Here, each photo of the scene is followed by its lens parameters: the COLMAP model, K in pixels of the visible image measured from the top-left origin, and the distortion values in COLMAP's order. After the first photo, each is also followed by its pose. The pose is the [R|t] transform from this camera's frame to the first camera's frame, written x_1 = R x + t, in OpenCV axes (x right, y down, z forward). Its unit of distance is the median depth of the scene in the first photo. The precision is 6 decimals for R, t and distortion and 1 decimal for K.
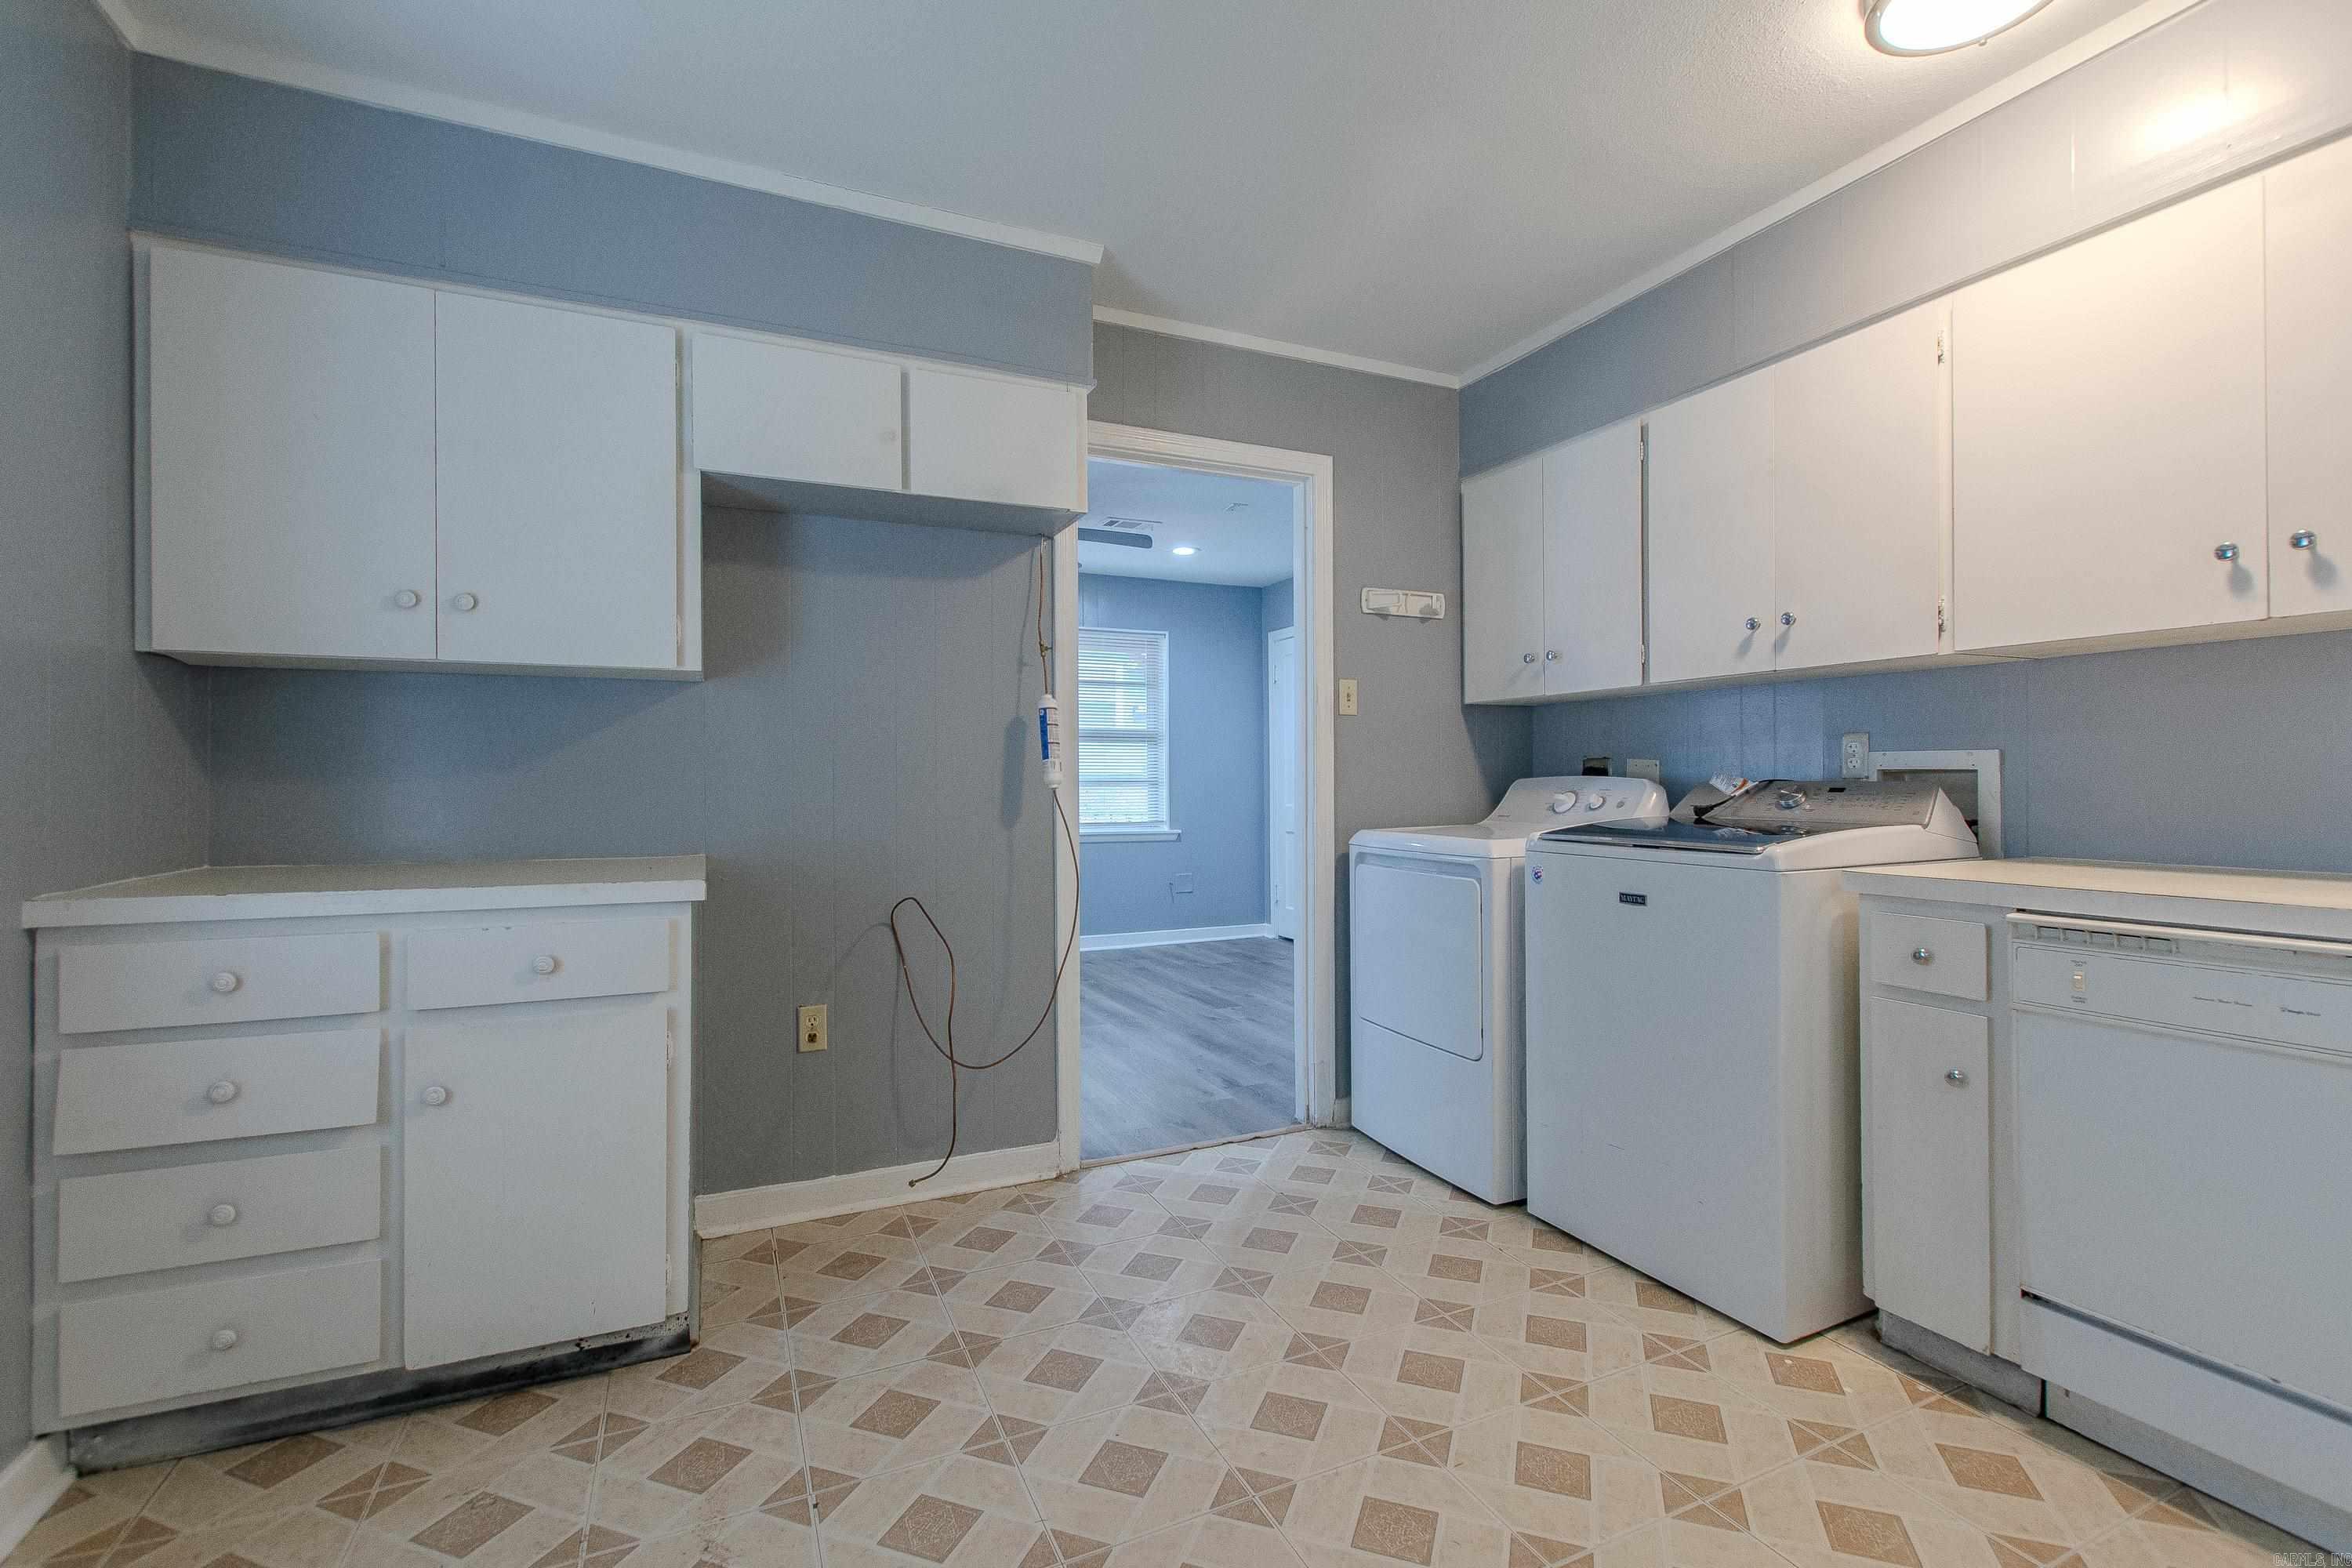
lens RADIAL K [[1038.9, 0, 1210.7], [0, 1038.9, 773.9], [0, 0, 1]] dist [-0.001638, -0.000978]
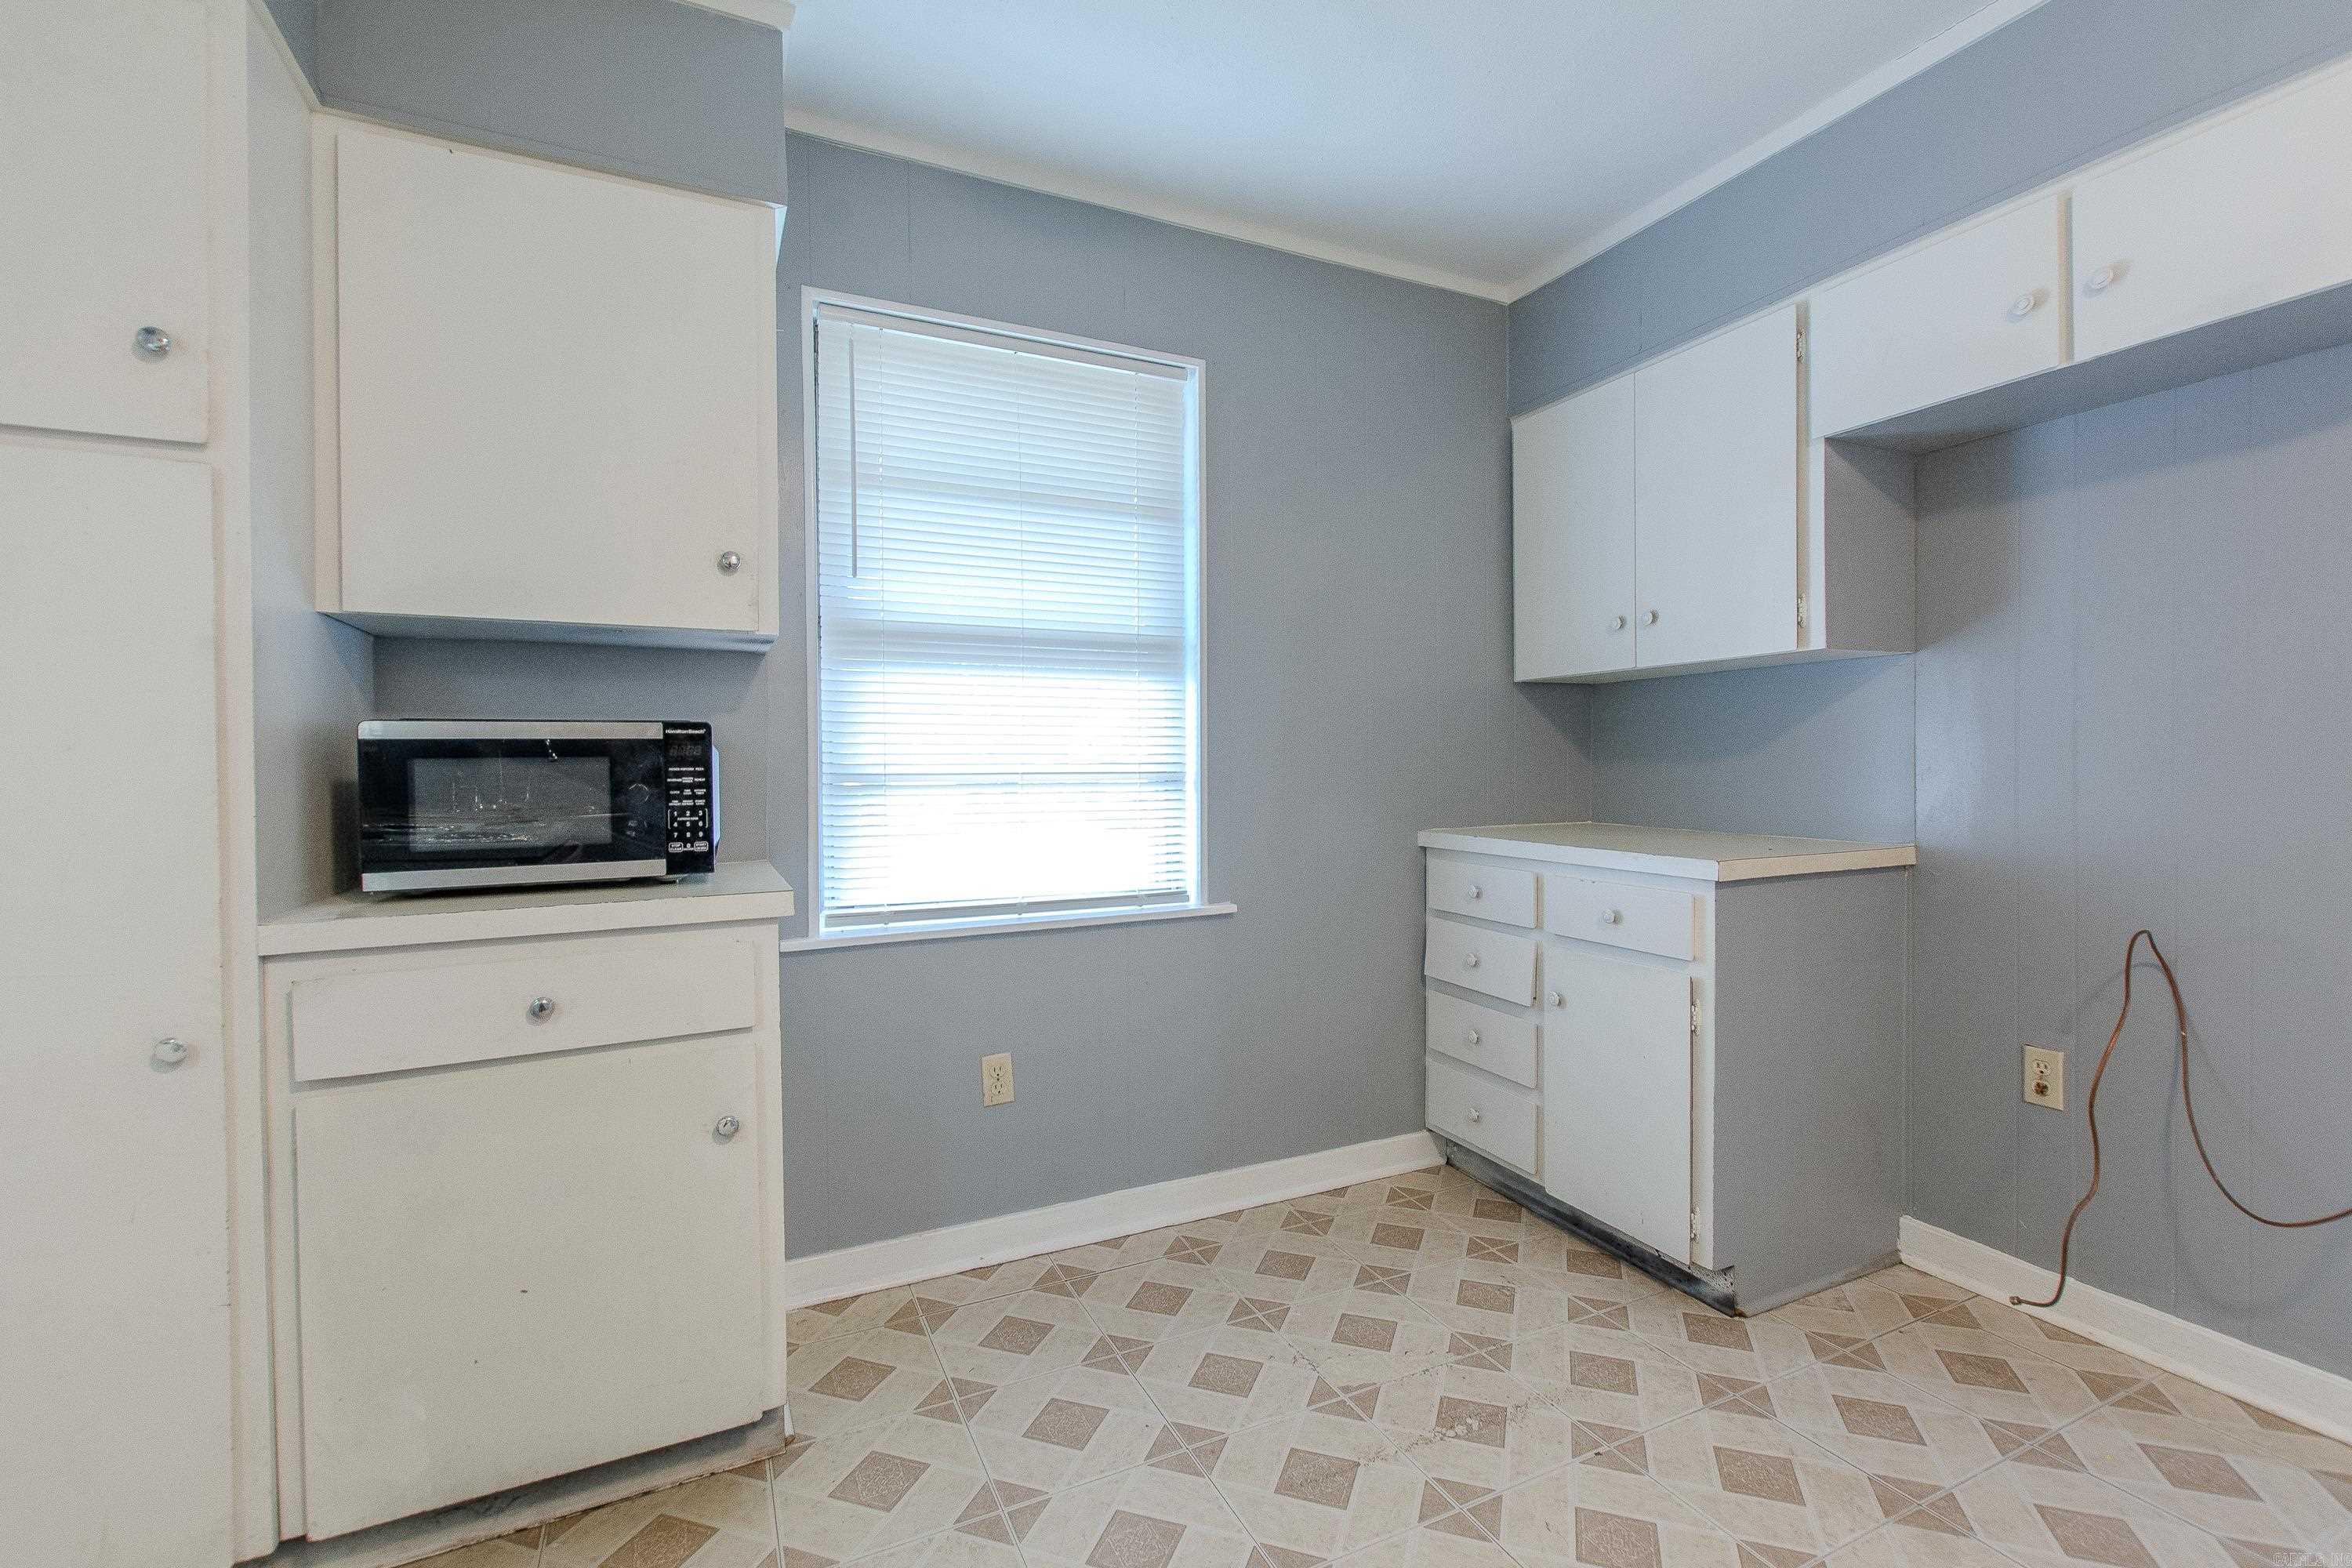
lens RADIAL K [[1039.1, 0, 1197.0], [0, 1039.1, 776.6], [0, 0, 1]] dist [0.008566, -0.006284]
pose [[0.006839, 0.015204, -0.999861, 0.529787], [0.012431, 0.999806, 0.015288, -0.004278], [0.999899, -0.012533, 0.006649, 0.471405]]
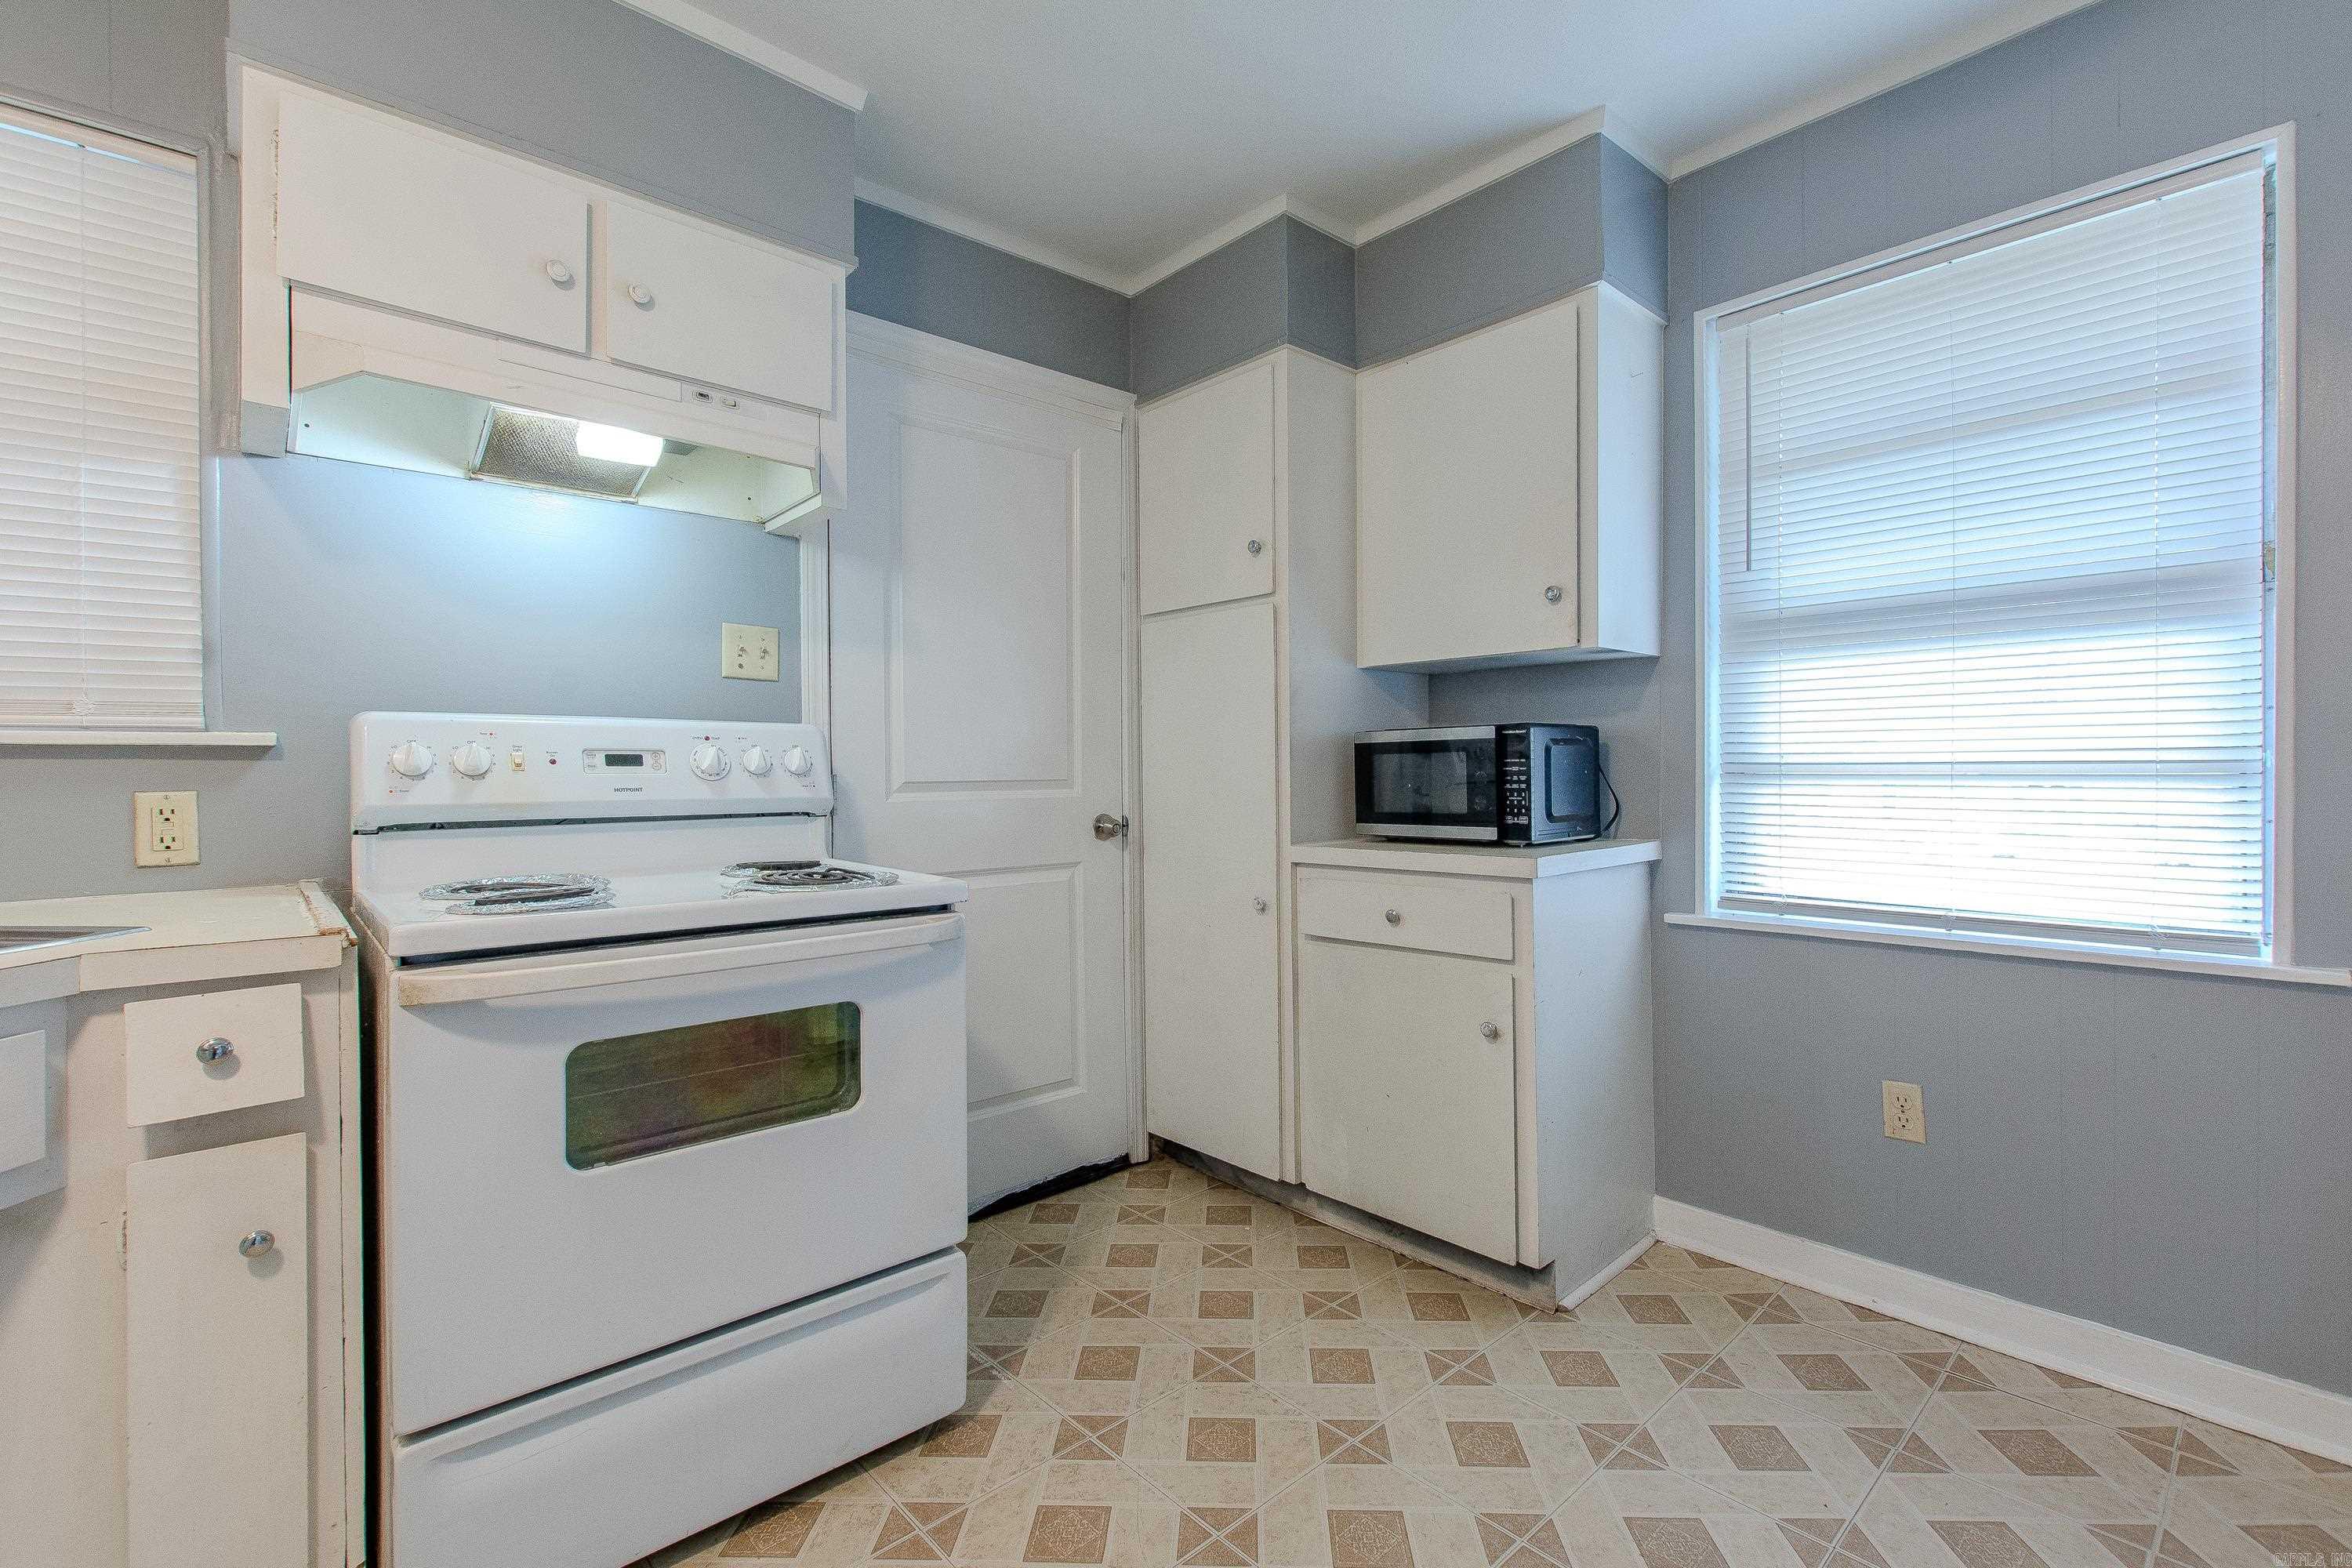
lens RADIAL K [[1039.1, 0, 1197.0], [0, 1039.1, 776.6], [0, 0, 1]] dist [0.008566, -0.006284]
pose [[-0.958117, 0.019277, -0.285726, 0.316971], [0.017975, 0.999813, 0.007181, 0.000722], [0.285811, 0.001744, -0.958284, 1.039258]]
